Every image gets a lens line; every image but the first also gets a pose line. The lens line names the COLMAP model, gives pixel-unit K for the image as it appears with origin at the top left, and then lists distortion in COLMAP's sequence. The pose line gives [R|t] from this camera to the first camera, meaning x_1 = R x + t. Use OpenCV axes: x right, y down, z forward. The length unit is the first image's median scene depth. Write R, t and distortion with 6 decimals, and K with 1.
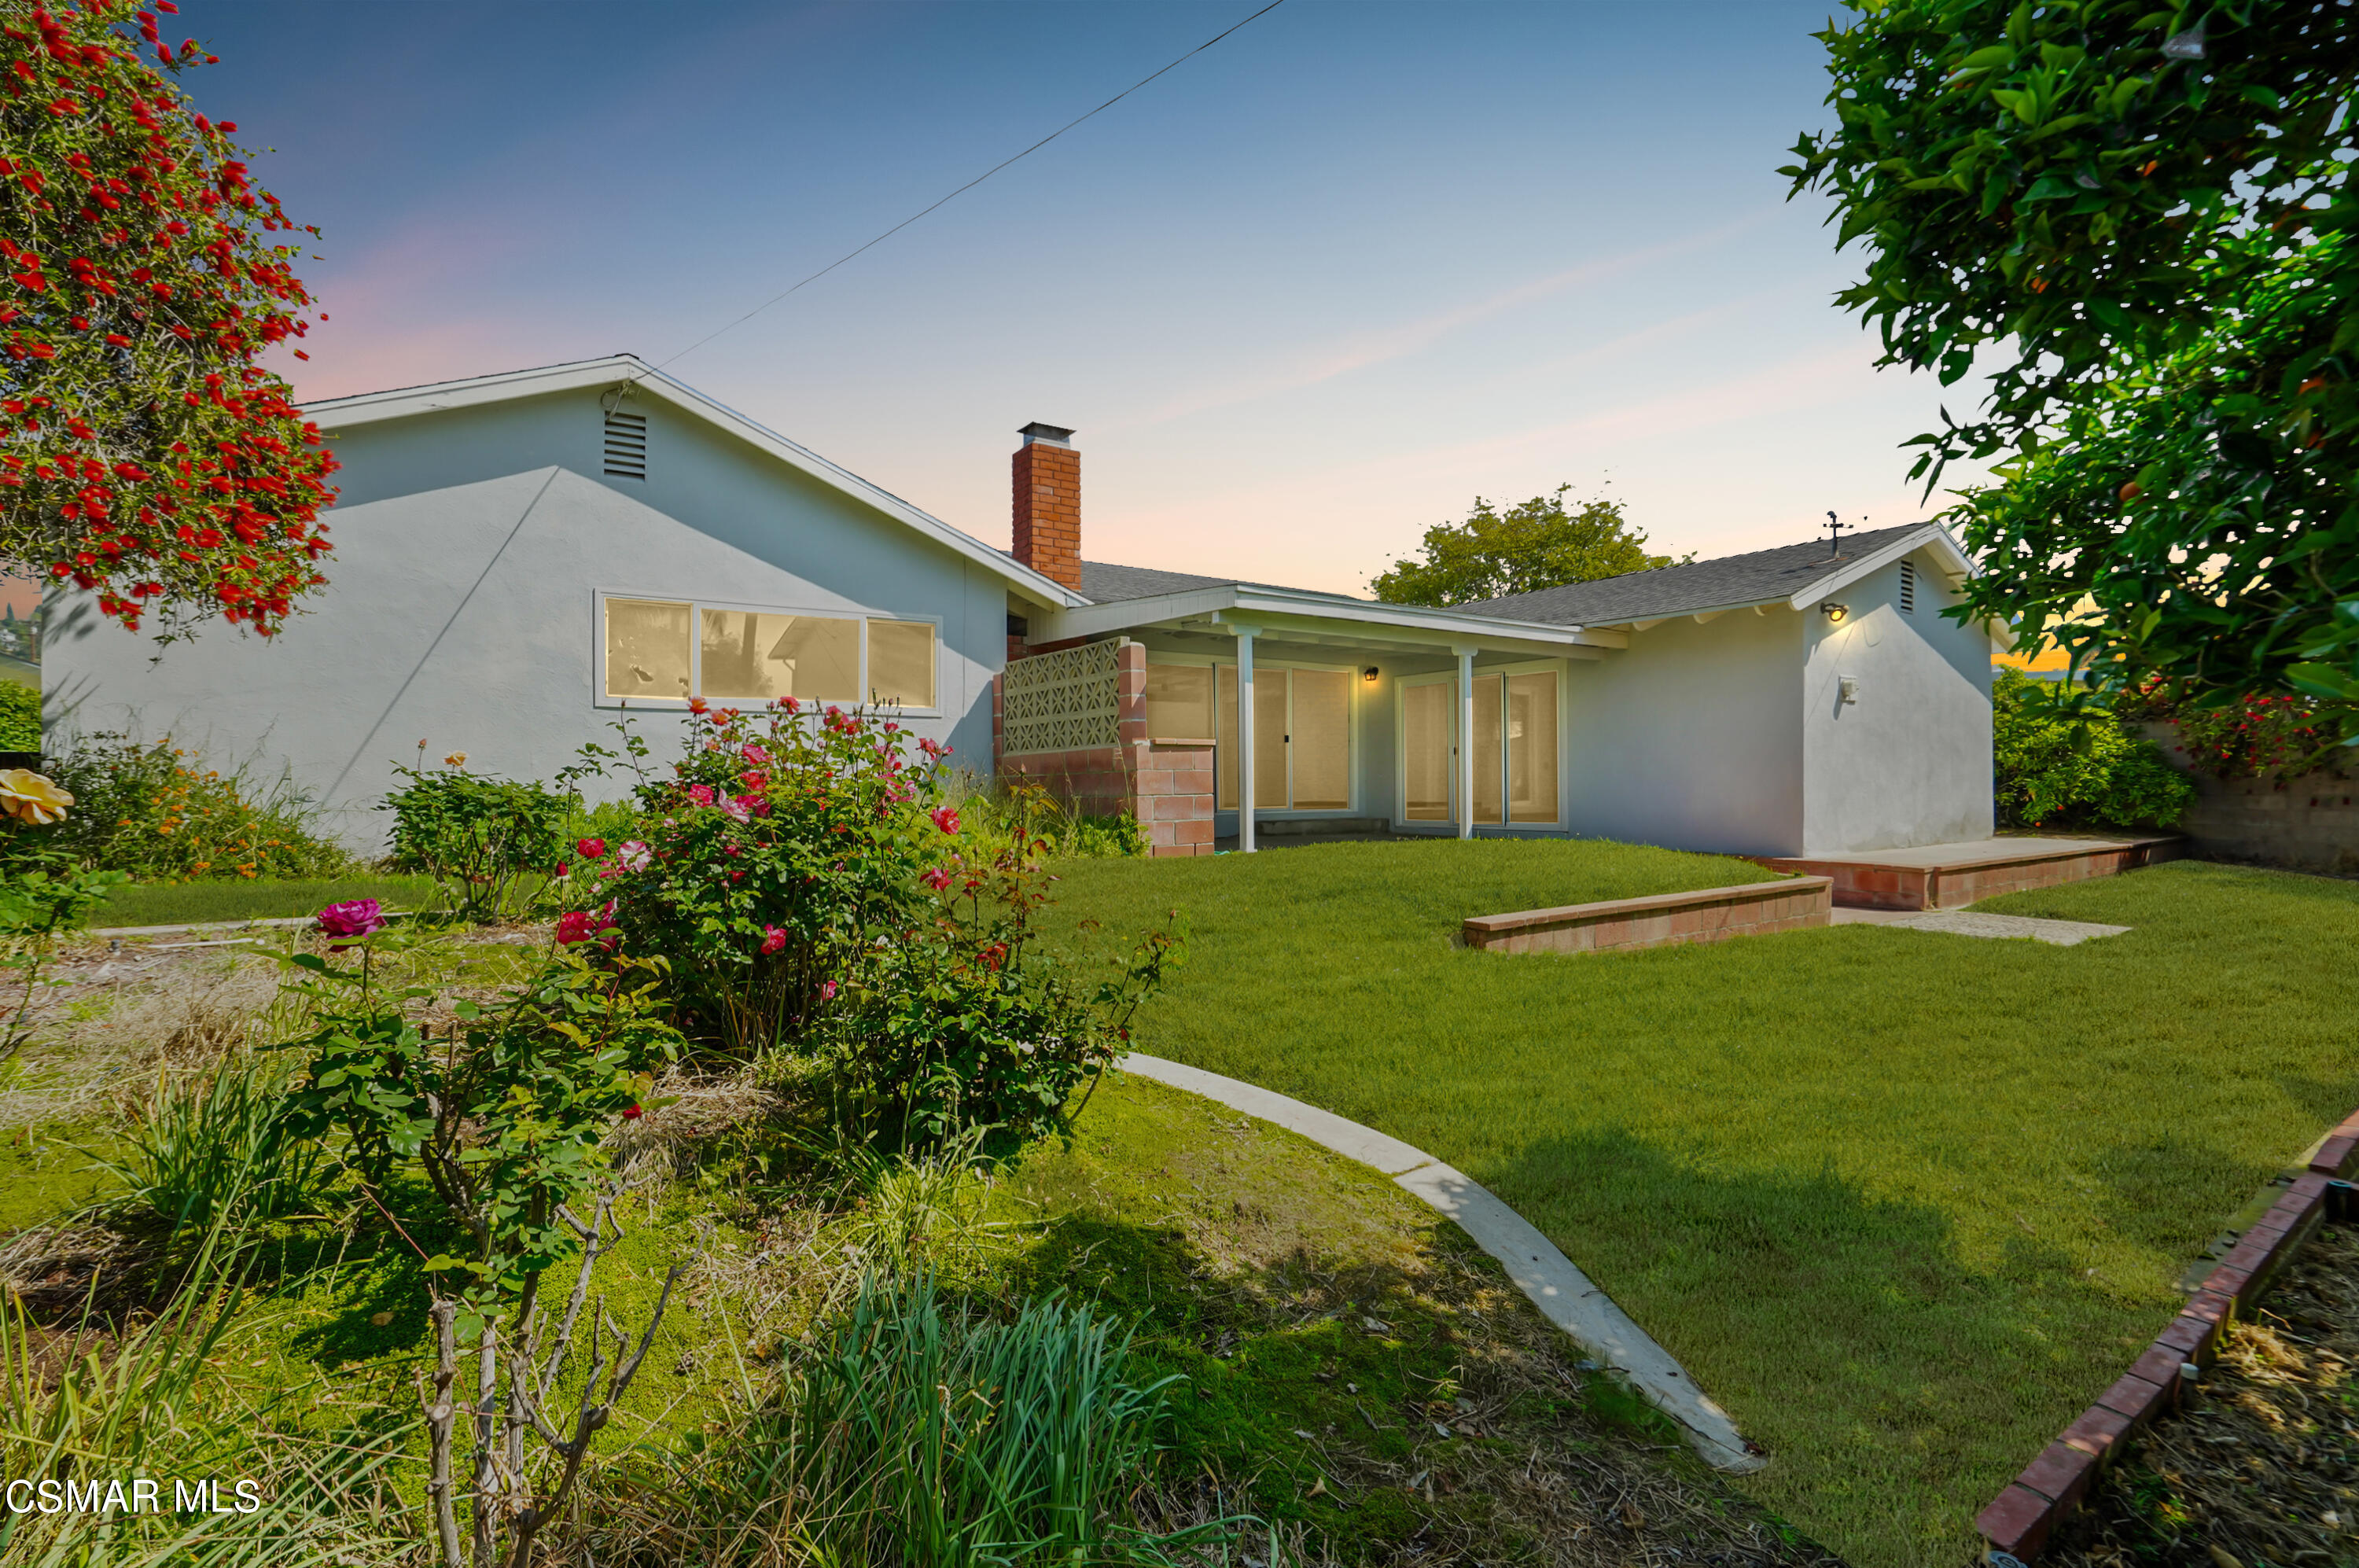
lens RADIAL K [[1107.4, 0, 1173.0], [0, 1107.4, 778.0], [0, 0, 1]] dist [-0.017678, 0.002094]
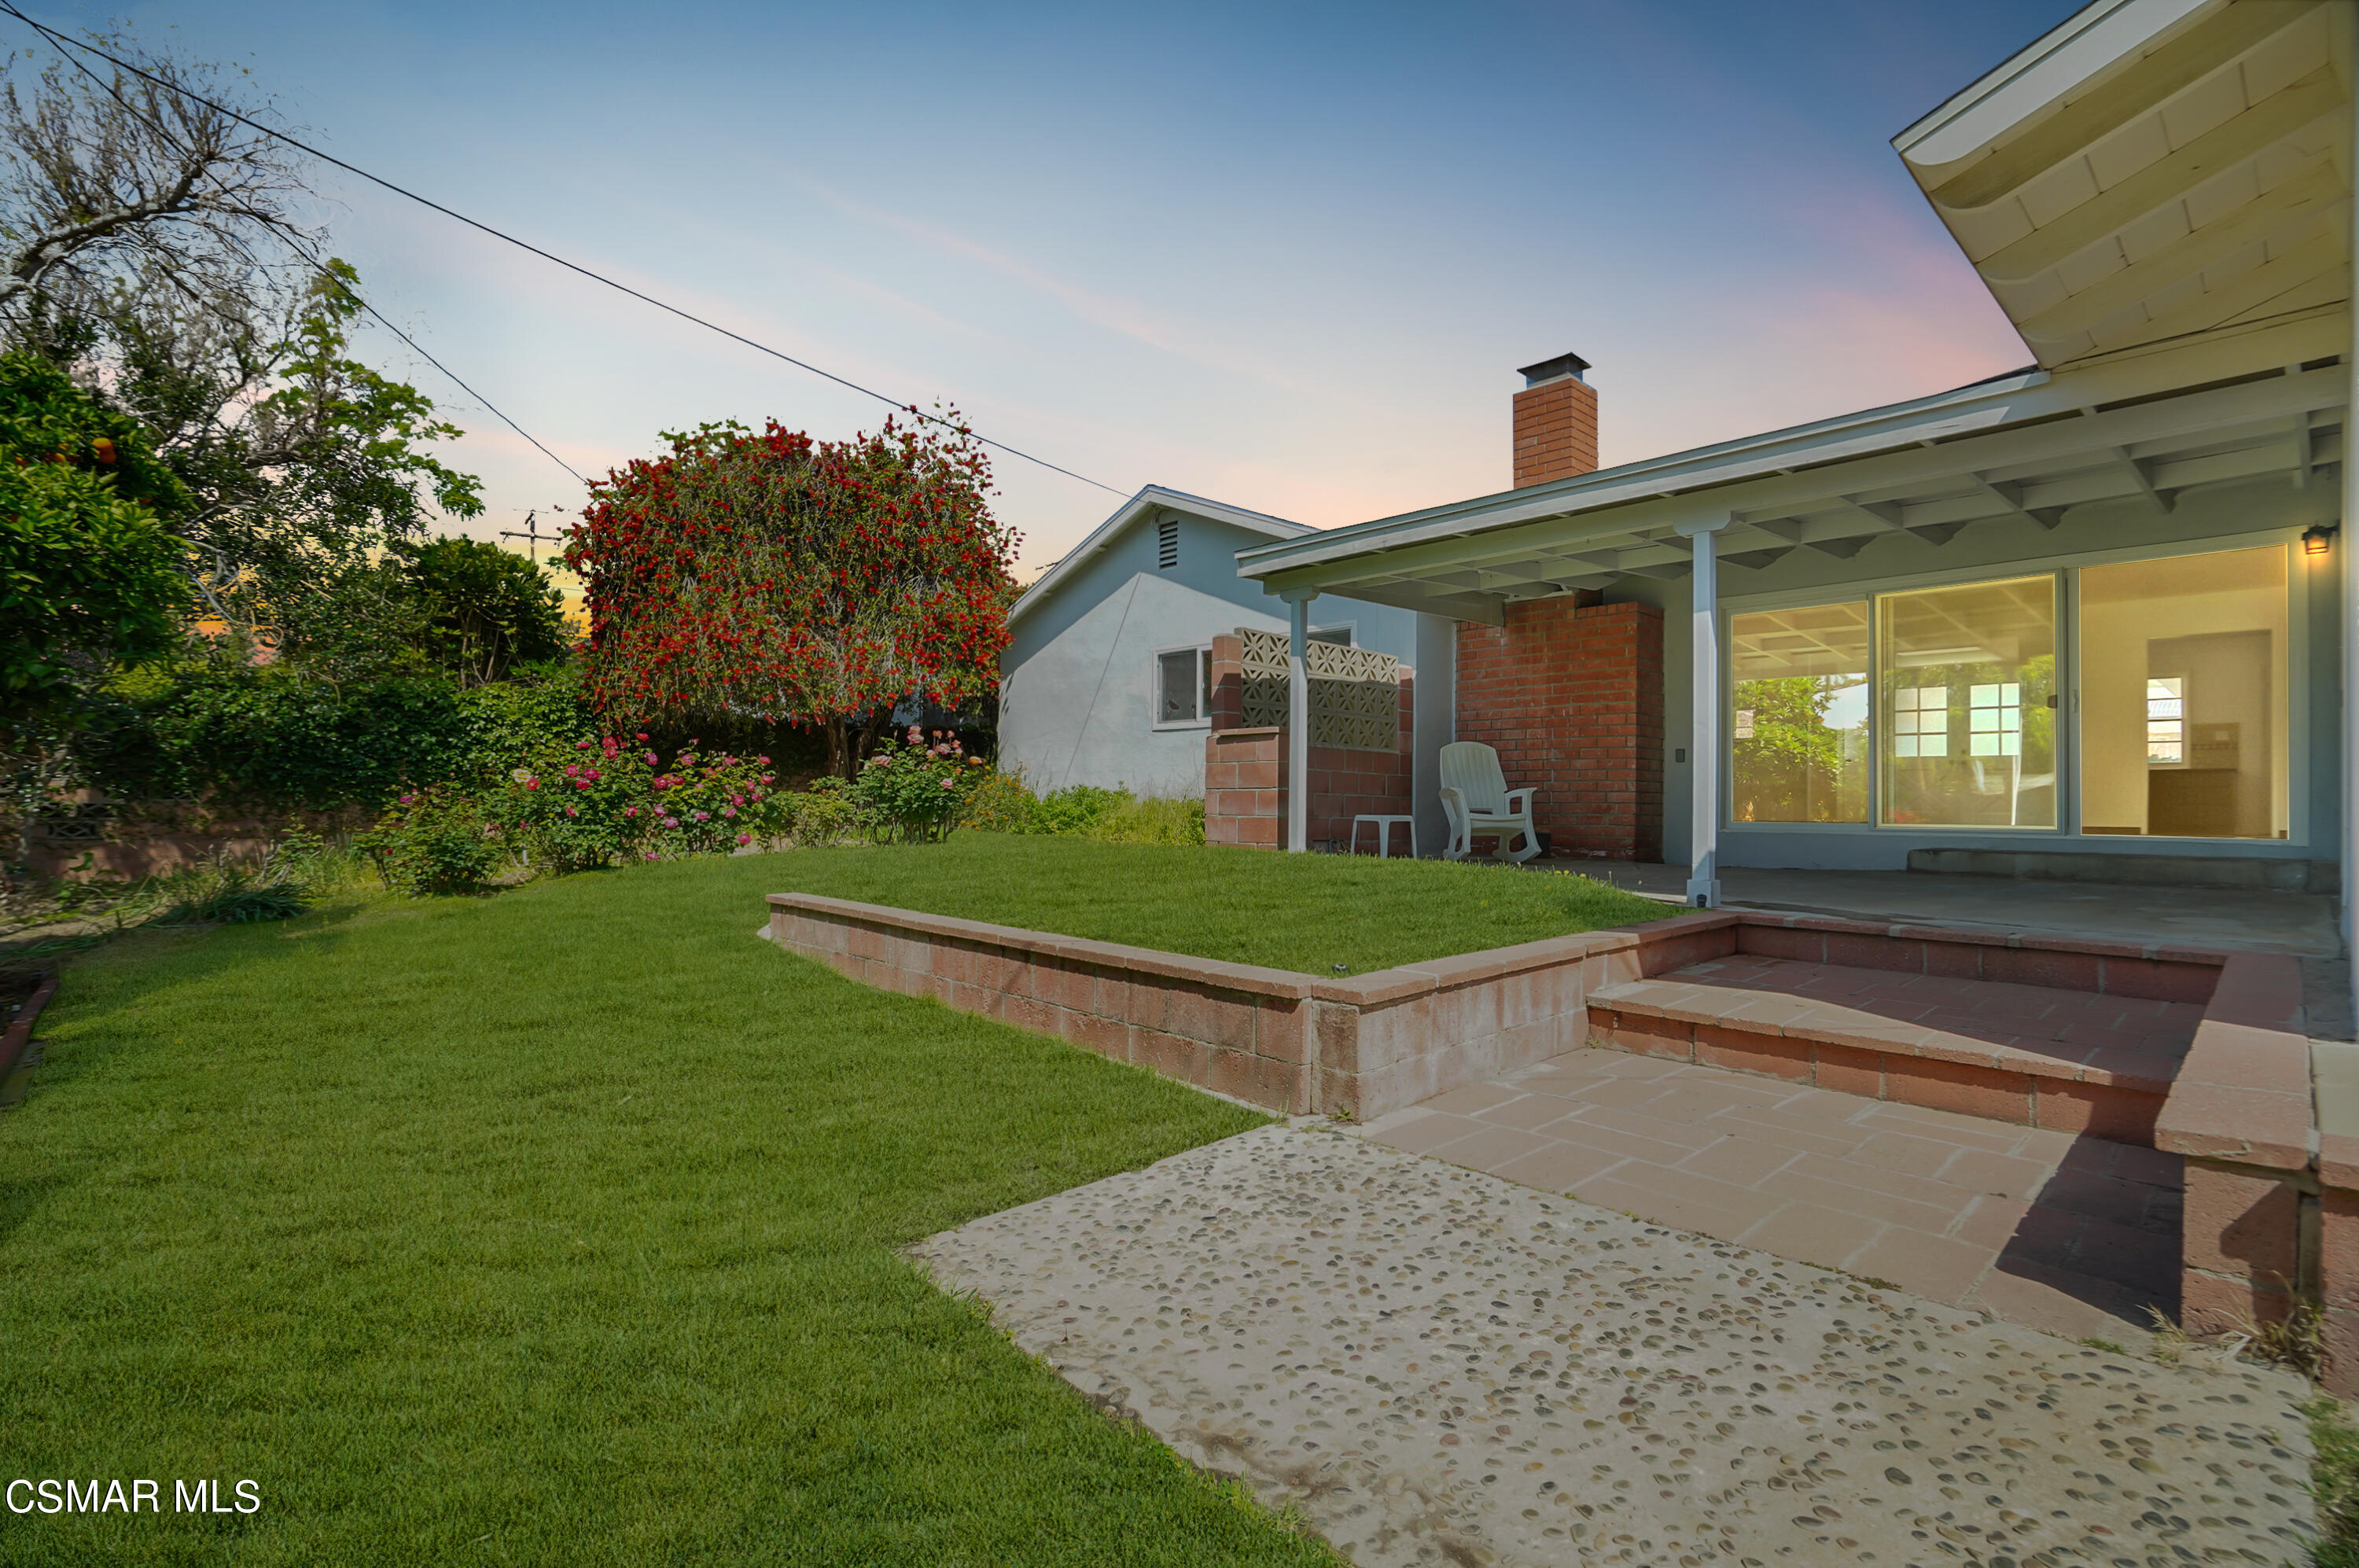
lens RADIAL K [[1107.4, 0, 1176.3], [0, 1107.4, 791.4], [0, 0, 1]] dist [-0.017678, 0.002094]
pose [[0.111749, 0.002693, -0.993733, 0.936177], [-0.005868, 0.999981, 0.002050, 0.015778], [0.993719, 0.005602, 0.111762, 0.844469]]
